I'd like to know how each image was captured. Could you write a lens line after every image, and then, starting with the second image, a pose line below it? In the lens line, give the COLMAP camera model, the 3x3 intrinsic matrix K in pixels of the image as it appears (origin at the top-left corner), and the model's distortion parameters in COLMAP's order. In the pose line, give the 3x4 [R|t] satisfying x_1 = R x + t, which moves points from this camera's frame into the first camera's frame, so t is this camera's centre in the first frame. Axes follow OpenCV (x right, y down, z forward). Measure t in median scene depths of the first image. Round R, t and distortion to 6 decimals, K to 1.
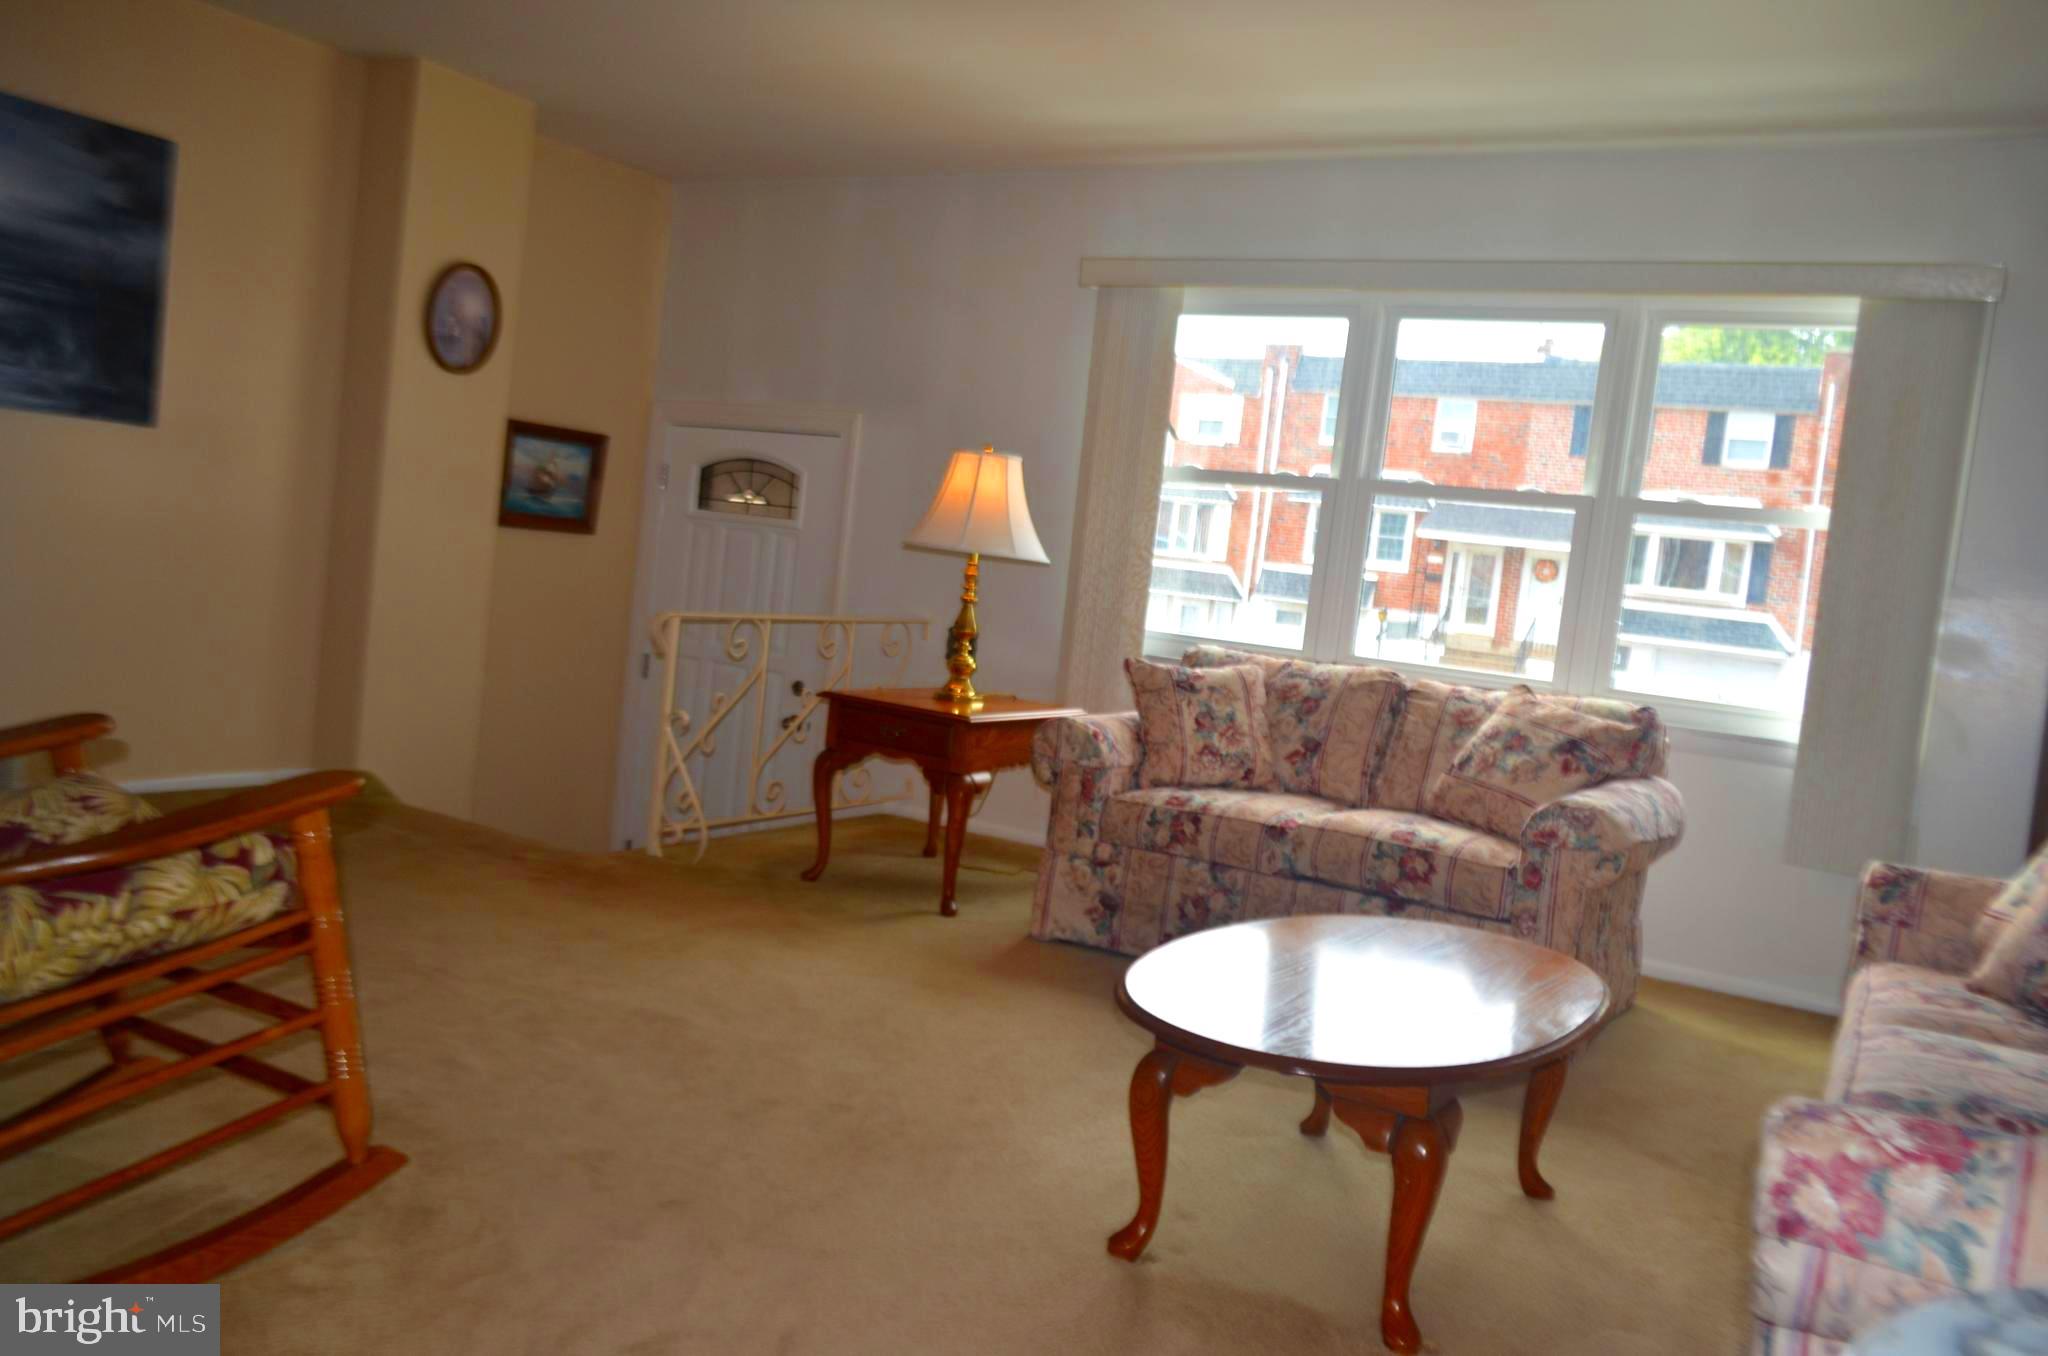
lens RADIAL K [[1608.8, 0, 1024.9], [0, 1608.8, 684.0], [0, 0, 1]] dist [-0.015742, 0.010369]
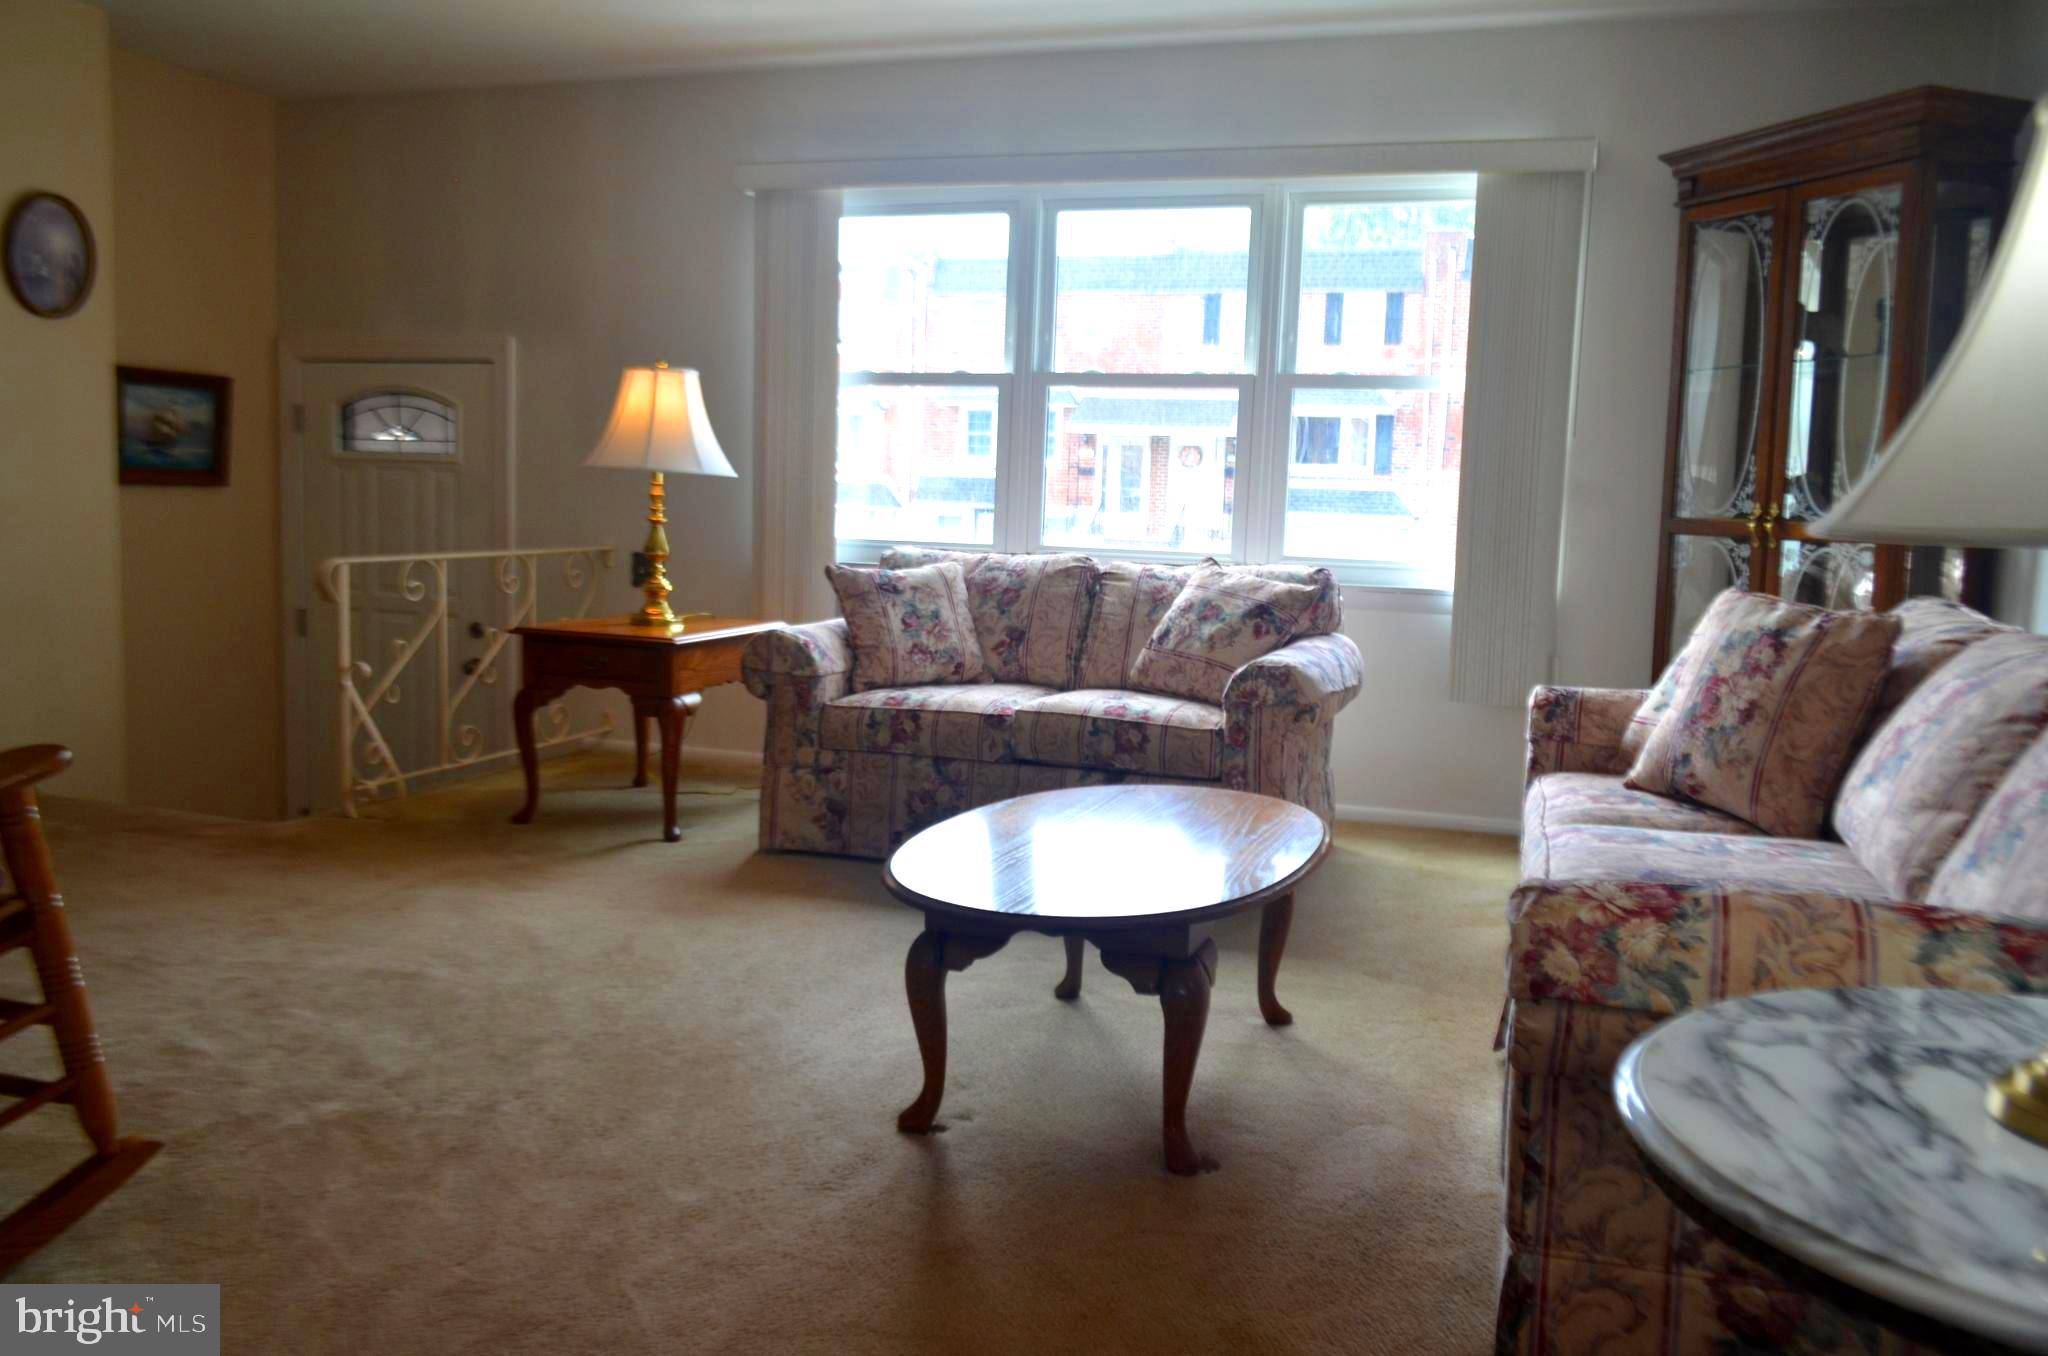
lens RADIAL K [[1616.8, 0, 1026.4], [0, 1616.8, 688.3], [0, 0, 1]] dist [-0.013354, 0.000450]
pose [[0.973924, -0.100943, 0.203179, -0.030044], [0.089602, 0.993901, 0.064289, 0.006678], [-0.208429, -0.044408, 0.977029, -0.012051]]
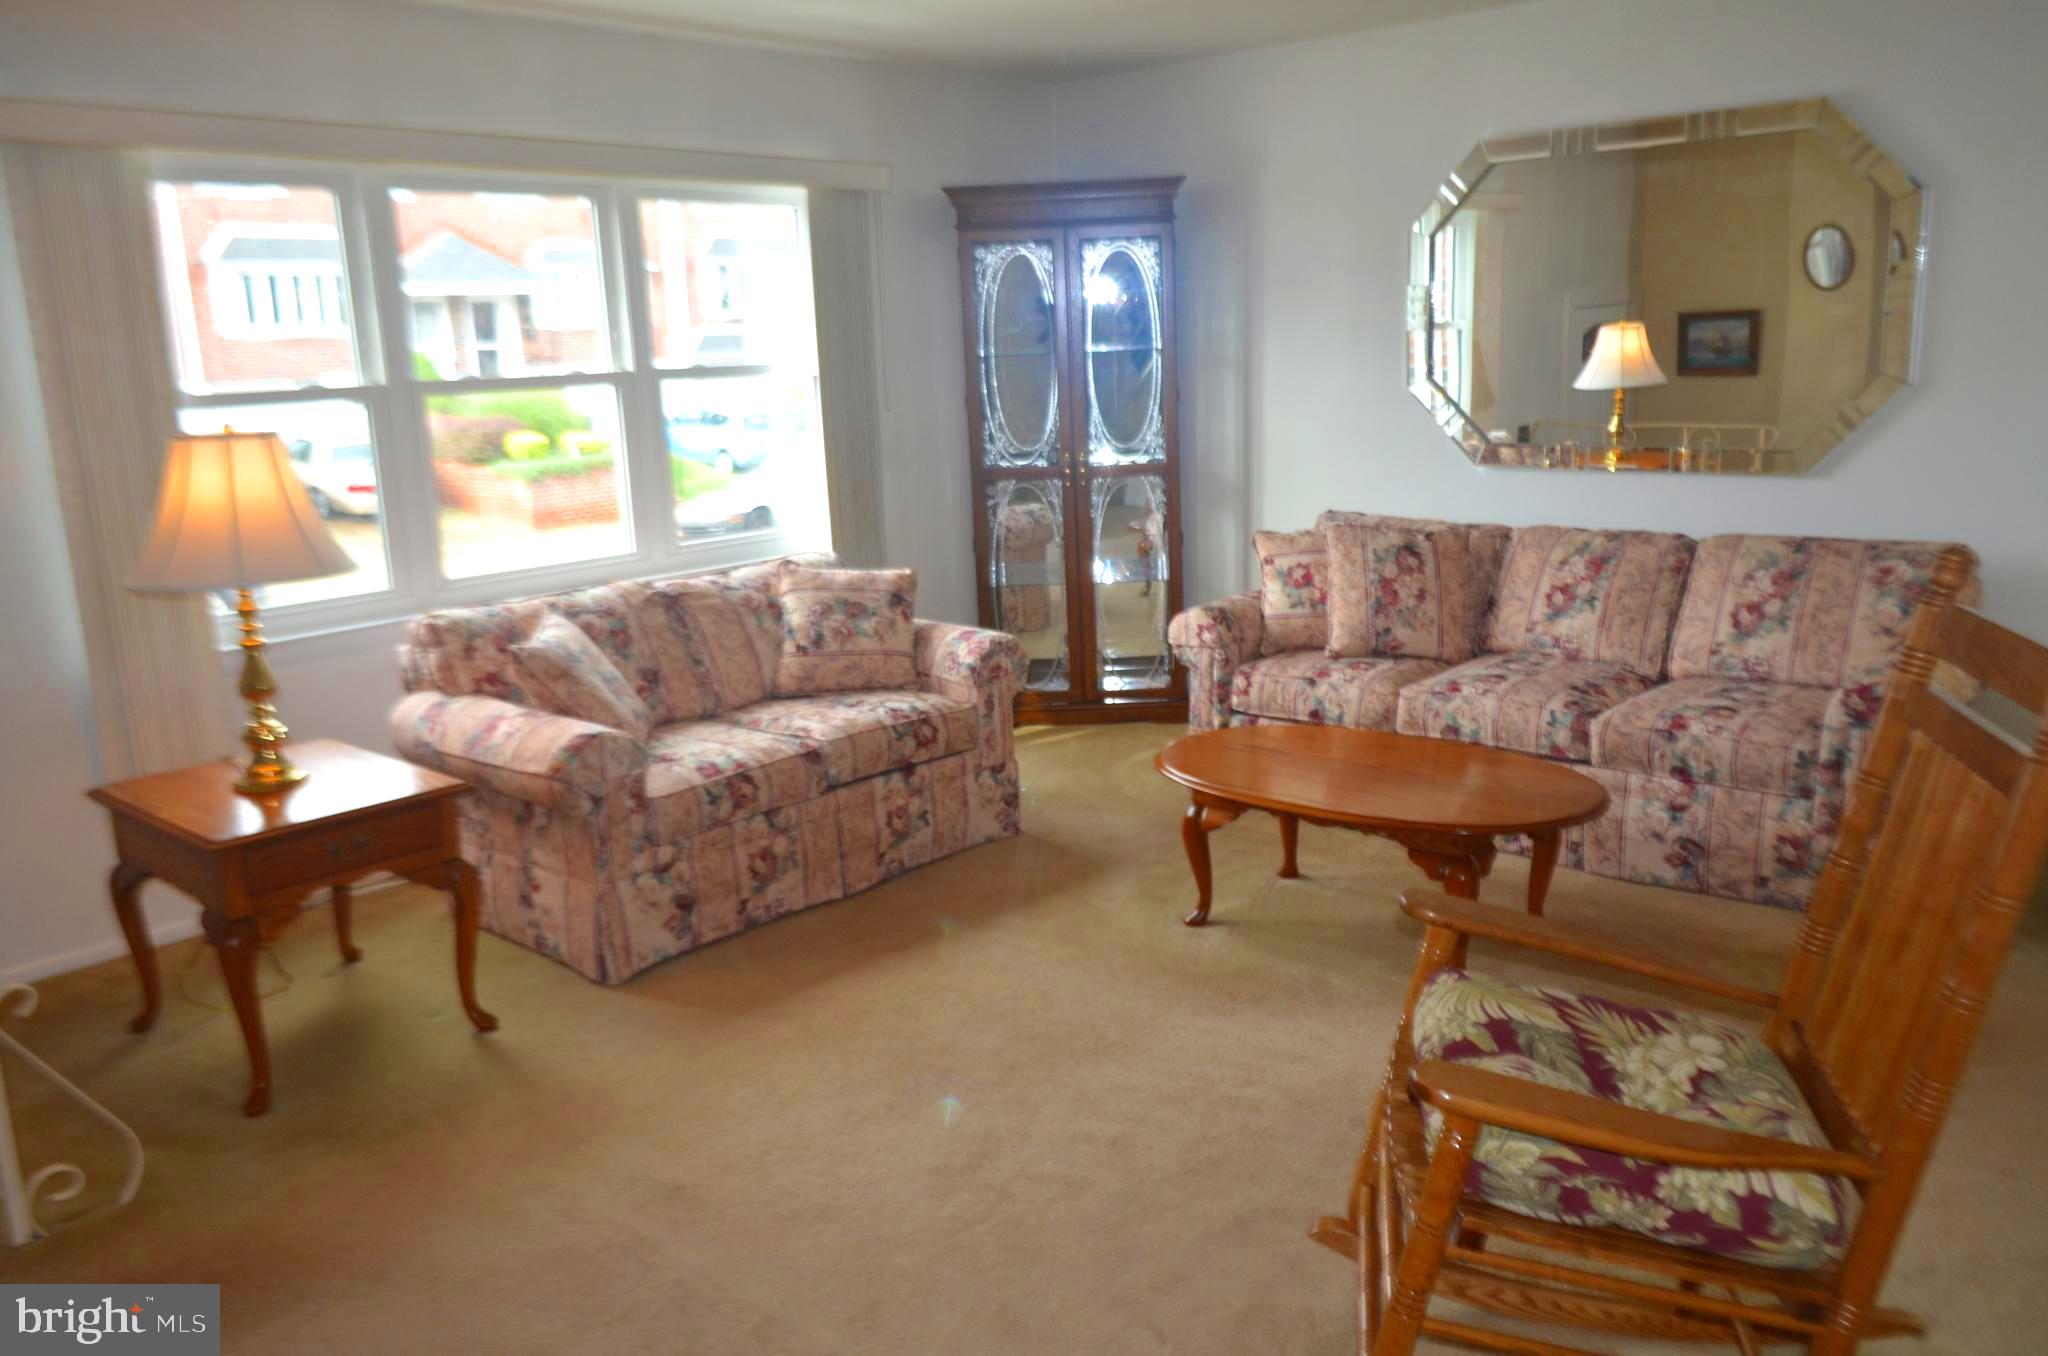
lens RADIAL K [[1608.8, 0, 1024.9], [0, 1608.8, 684.0], [0, 0, 1]] dist [-0.015742, 0.010369]
pose [[0.187218, -0.319094, 0.929047, -0.723424], [0.136625, 0.945036, 0.297053, -0.227577], [-0.972771, 0.071318, 0.220524, 0.601179]]
